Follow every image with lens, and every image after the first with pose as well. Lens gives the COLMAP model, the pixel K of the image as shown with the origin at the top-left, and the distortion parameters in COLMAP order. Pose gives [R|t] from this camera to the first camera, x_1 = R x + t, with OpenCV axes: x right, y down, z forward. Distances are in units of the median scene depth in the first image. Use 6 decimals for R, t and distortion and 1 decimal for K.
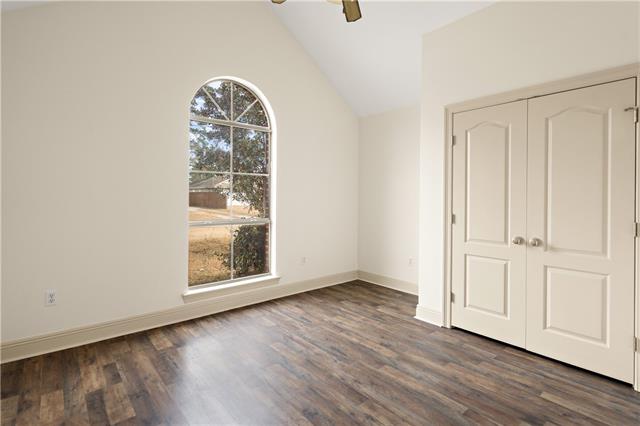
lens RADIAL K [[330.3, 0, 318.9], [0, 330.3, 193.0], [0, 0, 1]] dist [0.001884, 0.000210]
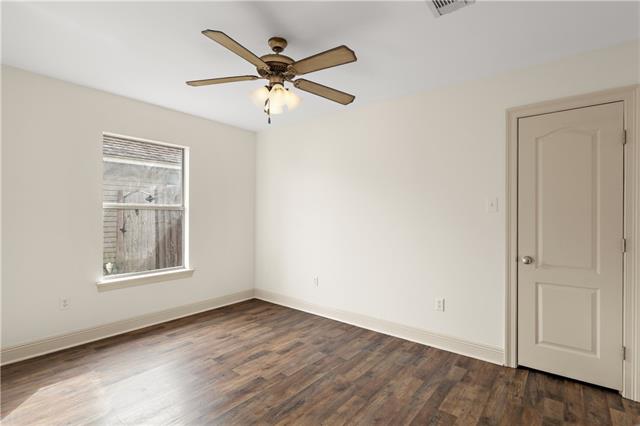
lens RADIAL K [[307.7, 0, 321.0], [0, 307.7, 215.5], [0, 0, 1]] dist [-0.000485, 0.000593]
pose [[0.979722, -0.005801, 0.200276, -0.178995], [0.003960, 0.999946, 0.009593, 0.001678], [-0.200320, -0.008606, 0.979693, 0.223129]]
